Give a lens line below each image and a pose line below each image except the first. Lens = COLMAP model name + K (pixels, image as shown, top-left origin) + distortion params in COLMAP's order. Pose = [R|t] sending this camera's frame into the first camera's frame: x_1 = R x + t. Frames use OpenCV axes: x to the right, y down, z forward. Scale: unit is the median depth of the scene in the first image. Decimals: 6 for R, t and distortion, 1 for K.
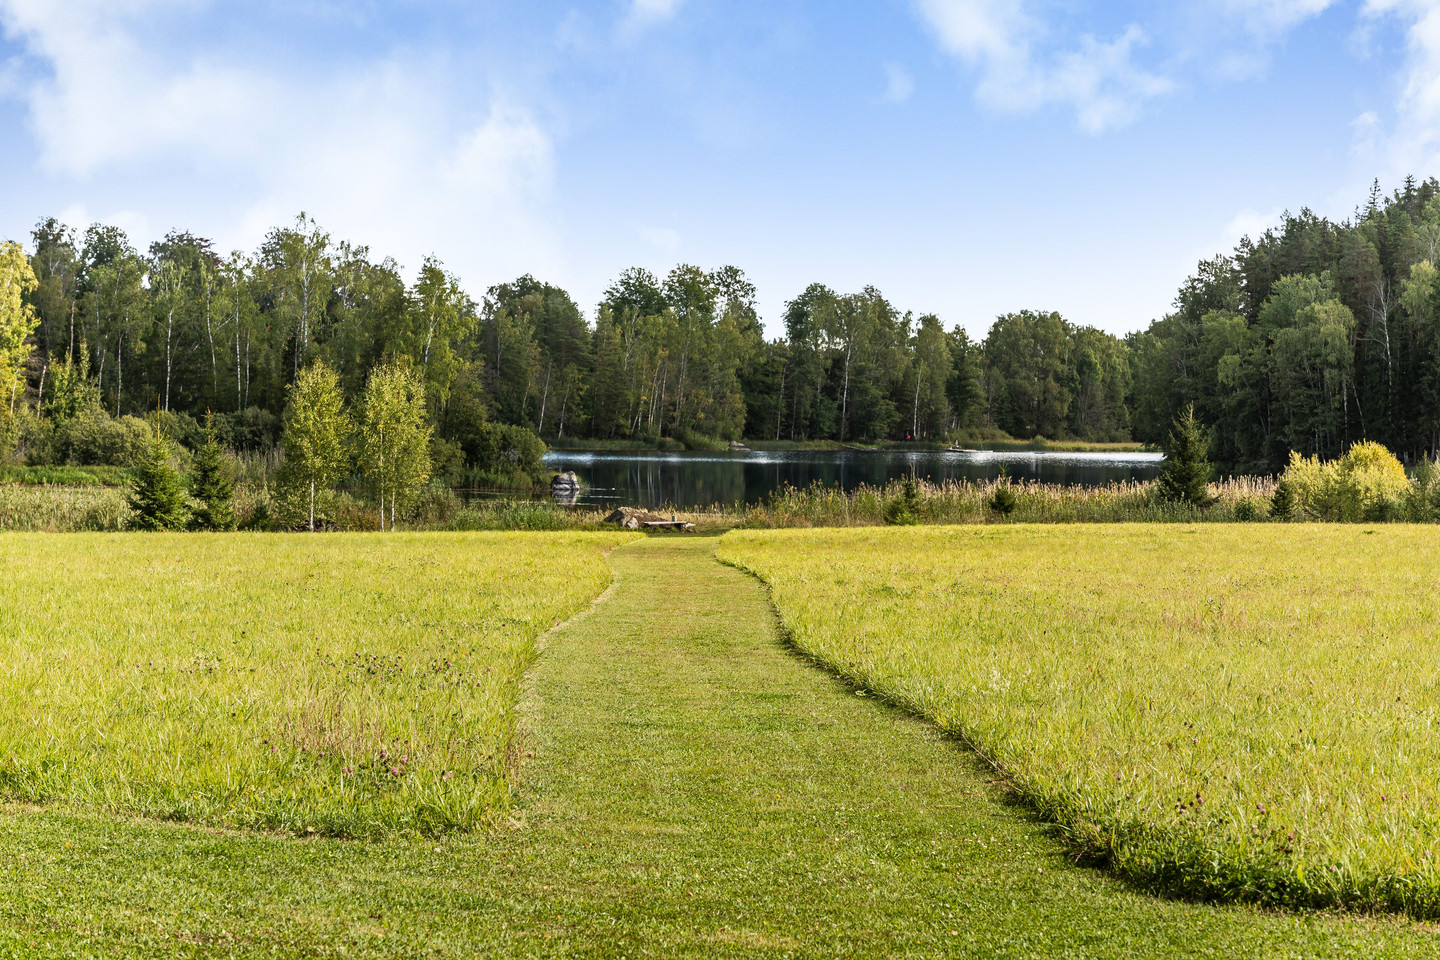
lens RADIAL K [[4127.5, 0, 720.0], [0, 4127.5, 480.0], [0, 0, 1]] dist [0.011591, 0.027683]
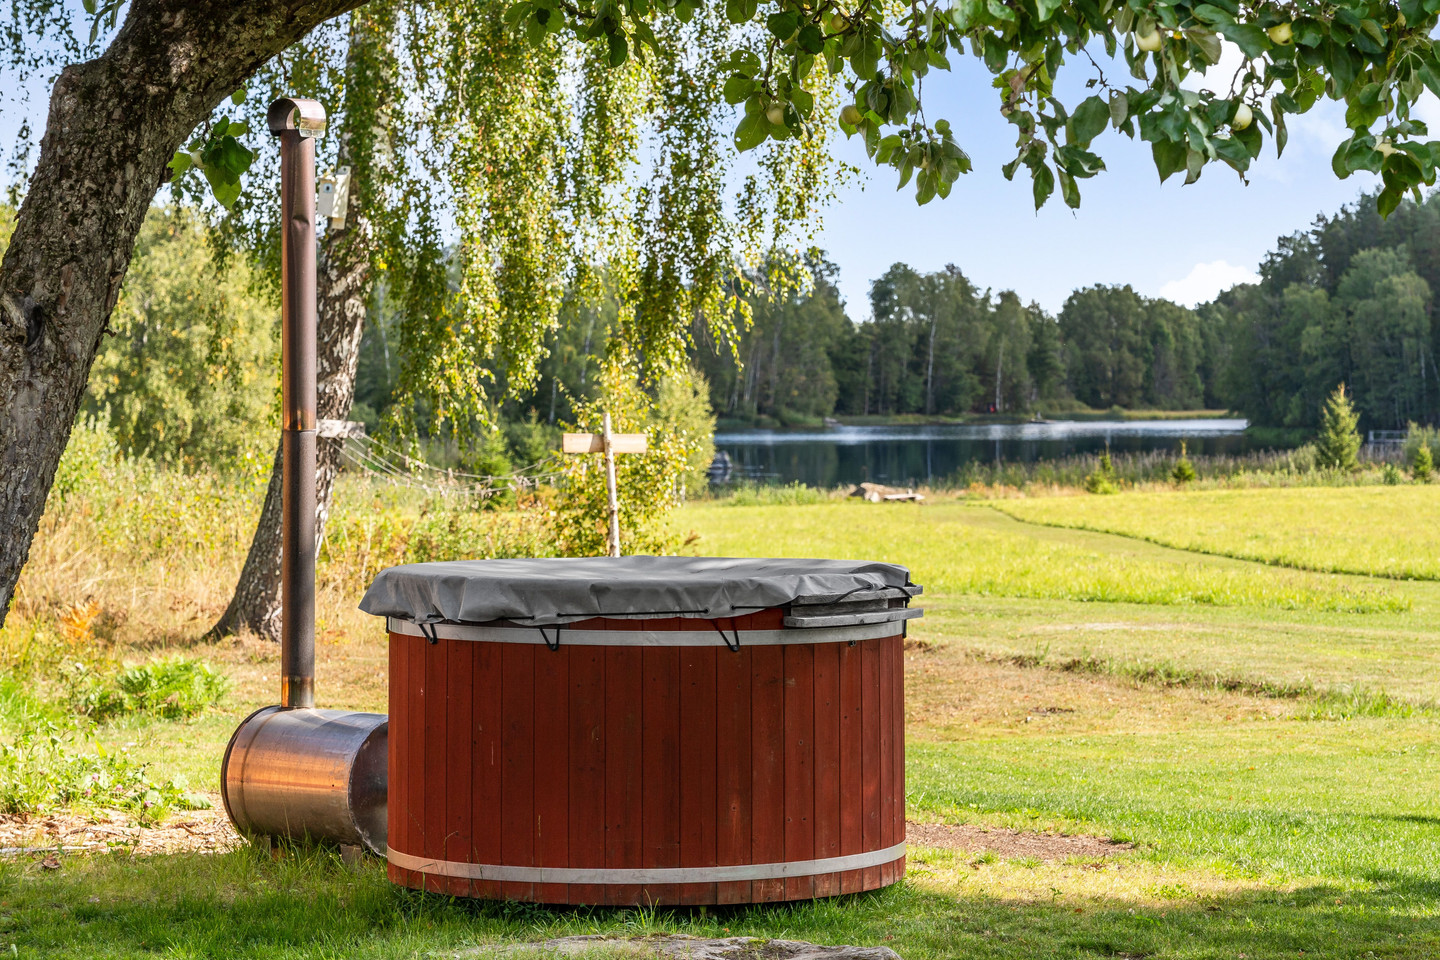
lens RADIAL K [[4411.0, 0, 720.0], [0, 4411.0, 480.0], [0, 0, 1]] dist [-0.088250, 0.007257]
pose [[0.999777, -0.019842, 0.007202, -0.030589], [0.019795, 0.999782, 0.006607, -0.001443], [-0.007332, -0.006463, 0.999952, -0.100359]]
